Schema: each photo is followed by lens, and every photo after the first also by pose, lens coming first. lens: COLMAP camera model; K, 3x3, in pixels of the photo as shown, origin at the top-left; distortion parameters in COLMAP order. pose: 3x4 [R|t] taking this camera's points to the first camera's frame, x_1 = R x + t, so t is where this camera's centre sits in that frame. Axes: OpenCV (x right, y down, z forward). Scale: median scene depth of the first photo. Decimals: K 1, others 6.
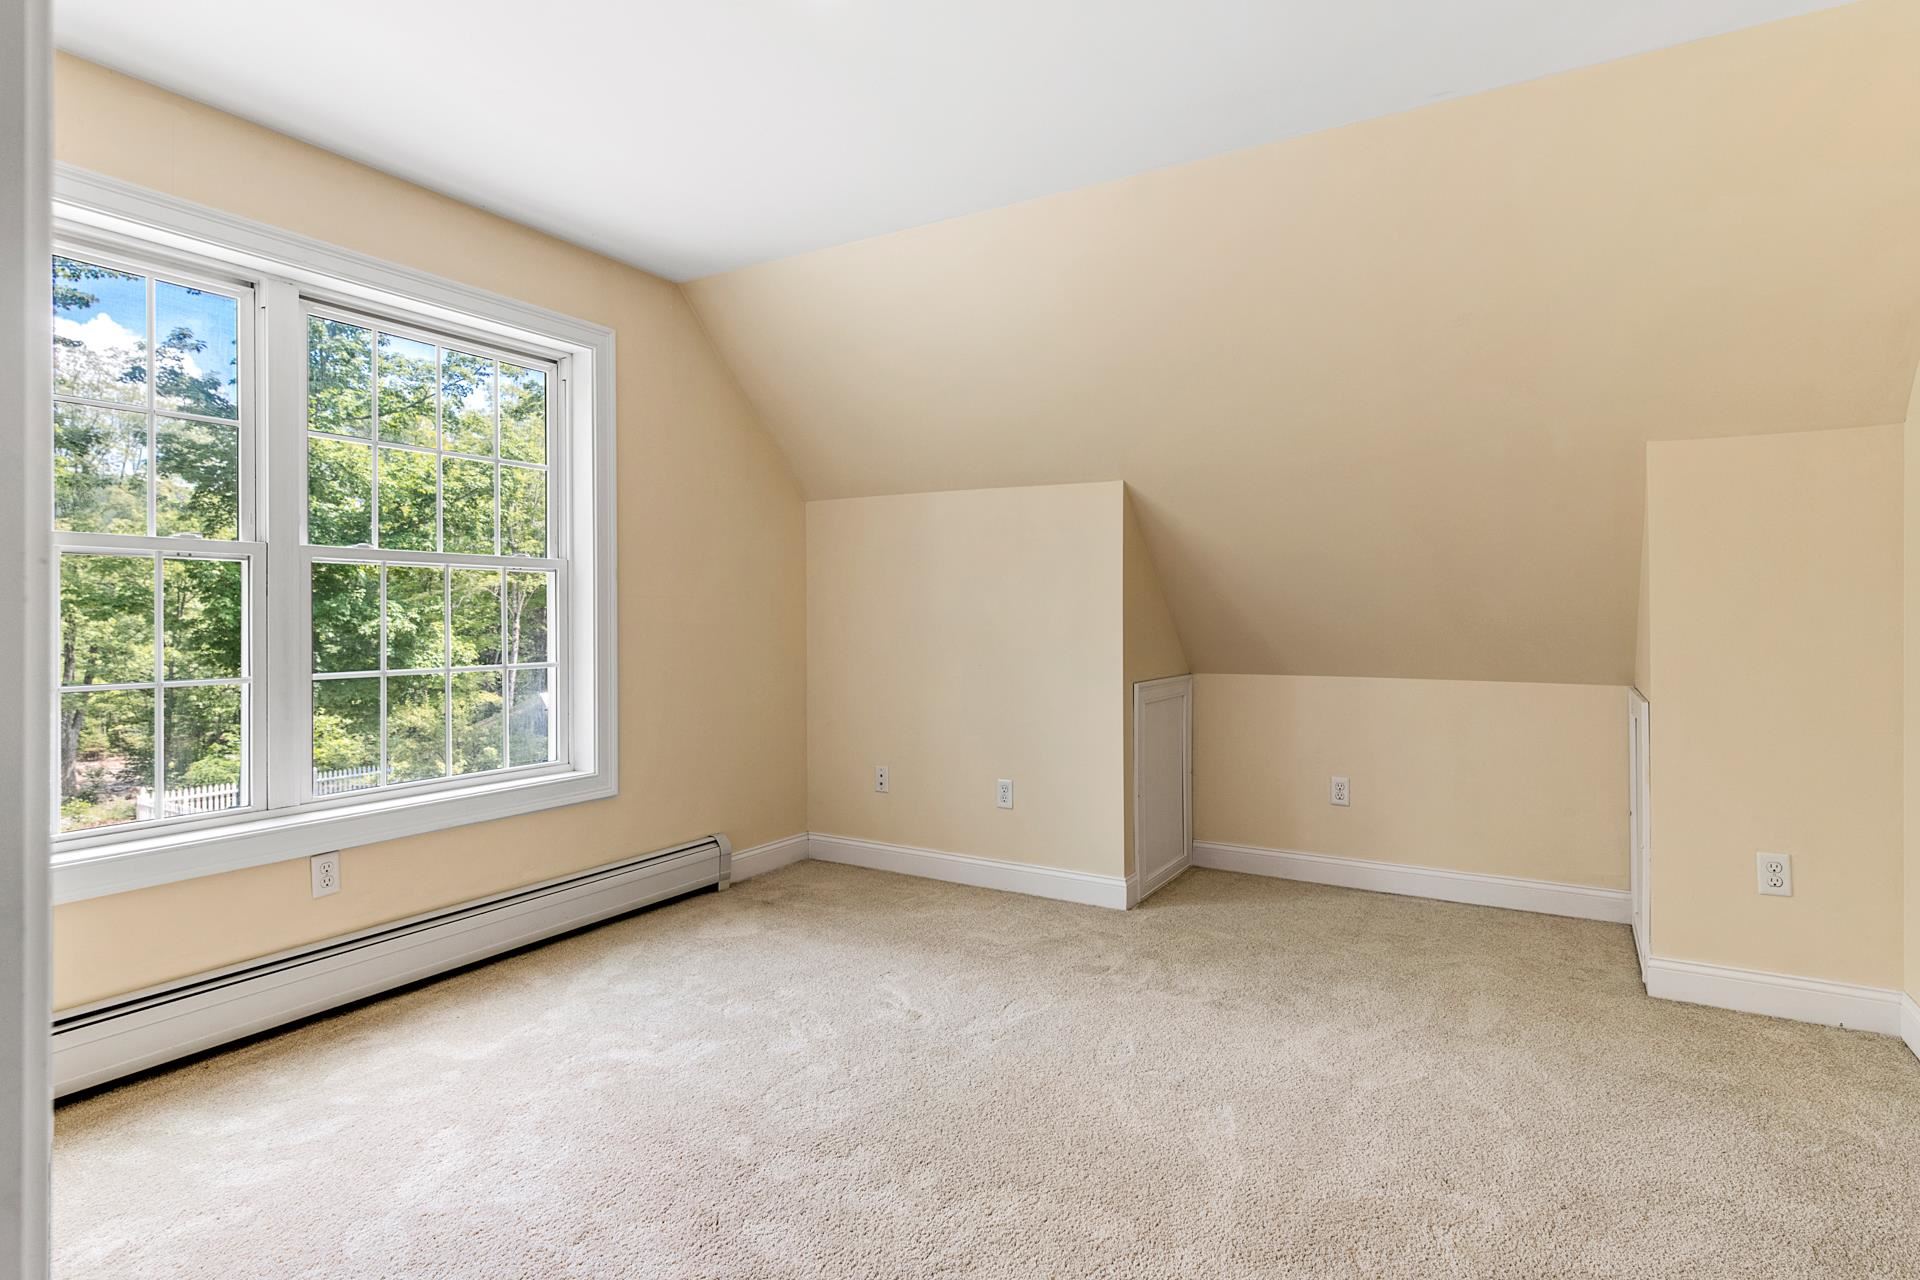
lens RADIAL K [[1034.4, 0, 965.1], [0, 1034.4, 613.9], [0, 0, 1]] dist [0.006600, -0.000275]
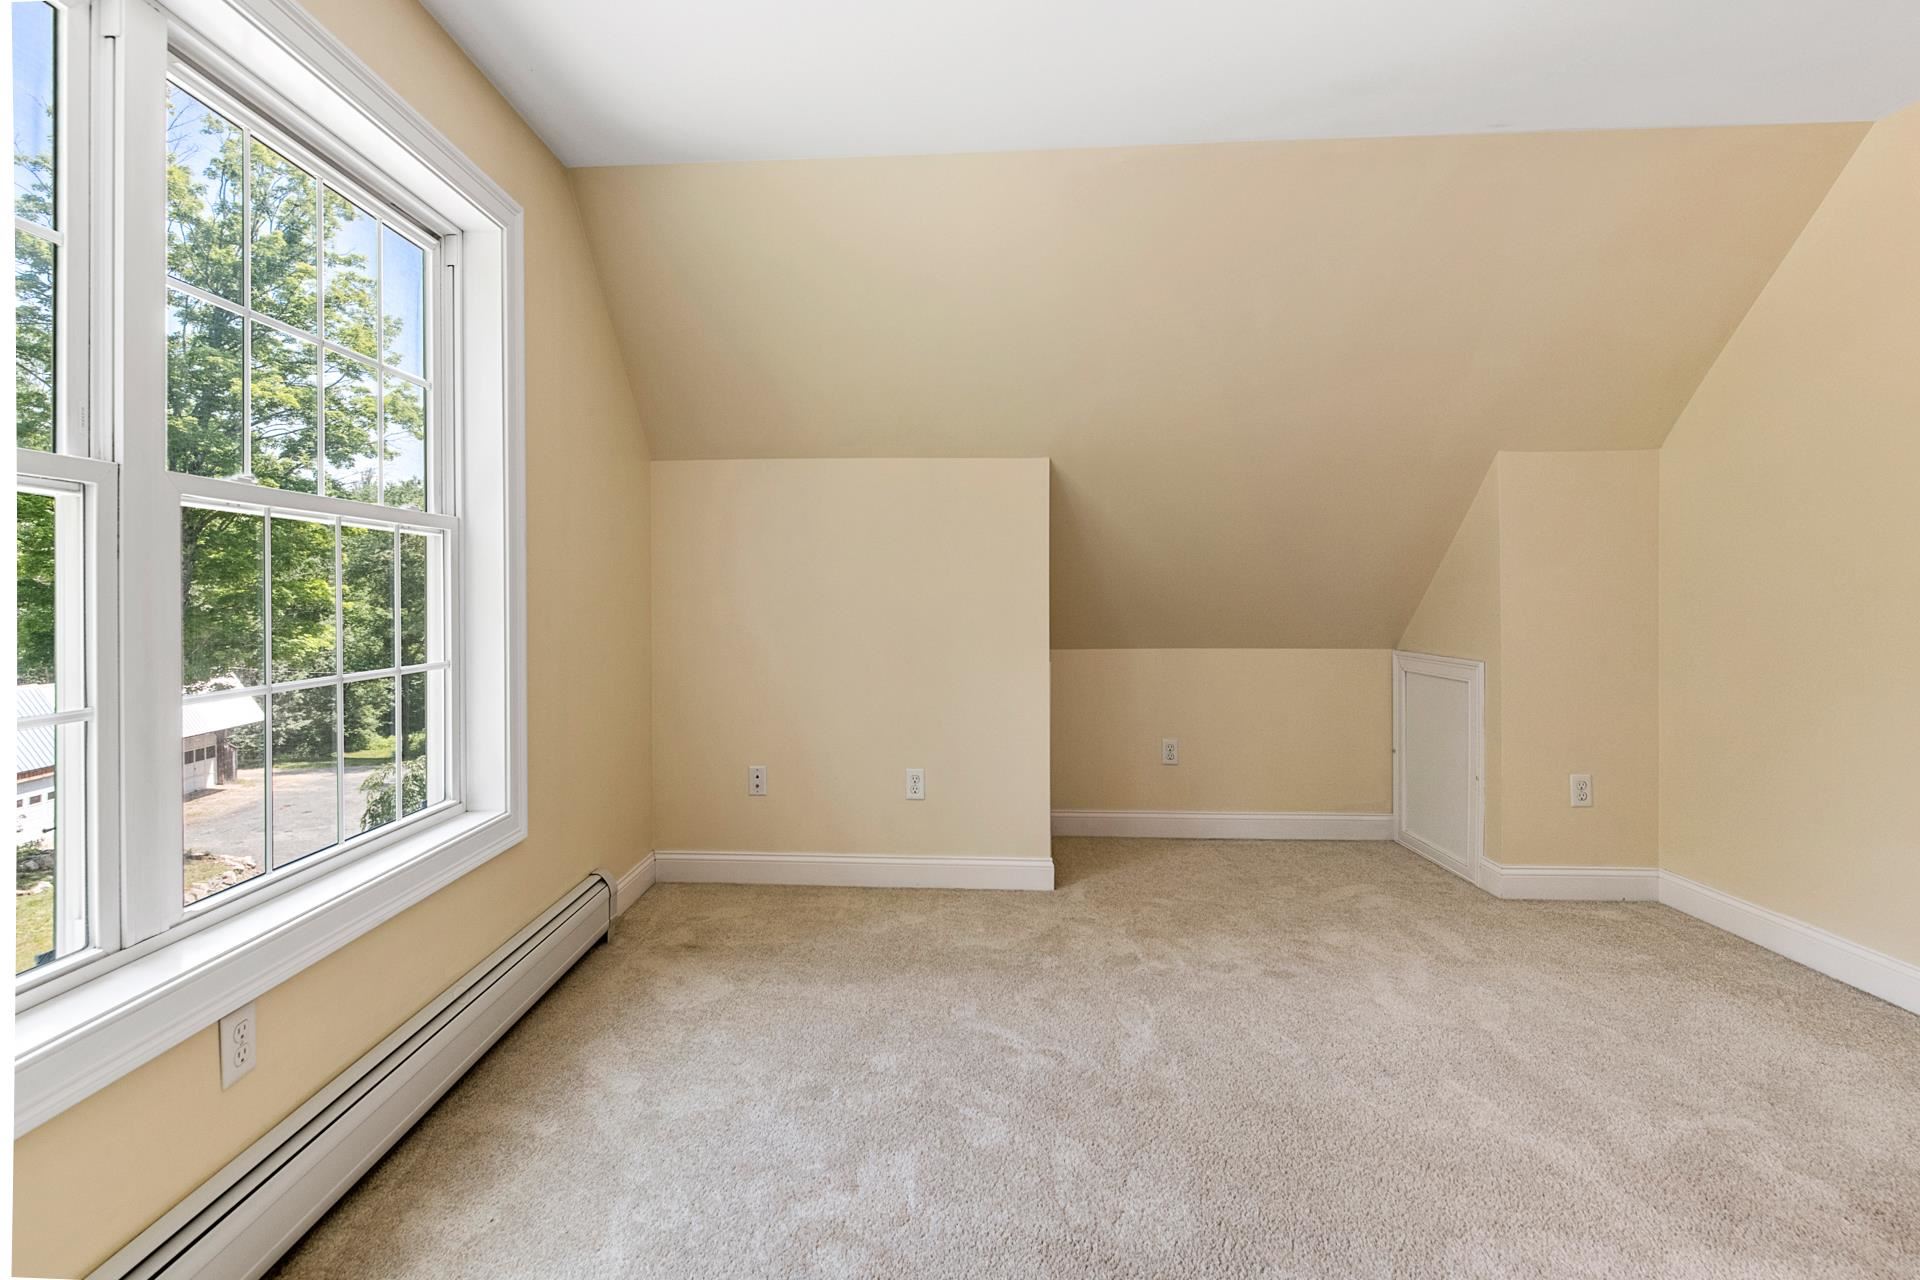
lens RADIAL K [[939.6, 0, 938.5], [0, 939.6, 599.8], [0, 0, 1]] dist [-0.002493, -0.001251]
pose [[0.888162, -0.006909, 0.459478, -0.399947], [0.004550, 0.999970, 0.006240, 0.001993], [-0.459508, -0.003451, 0.888167, 0.283775]]
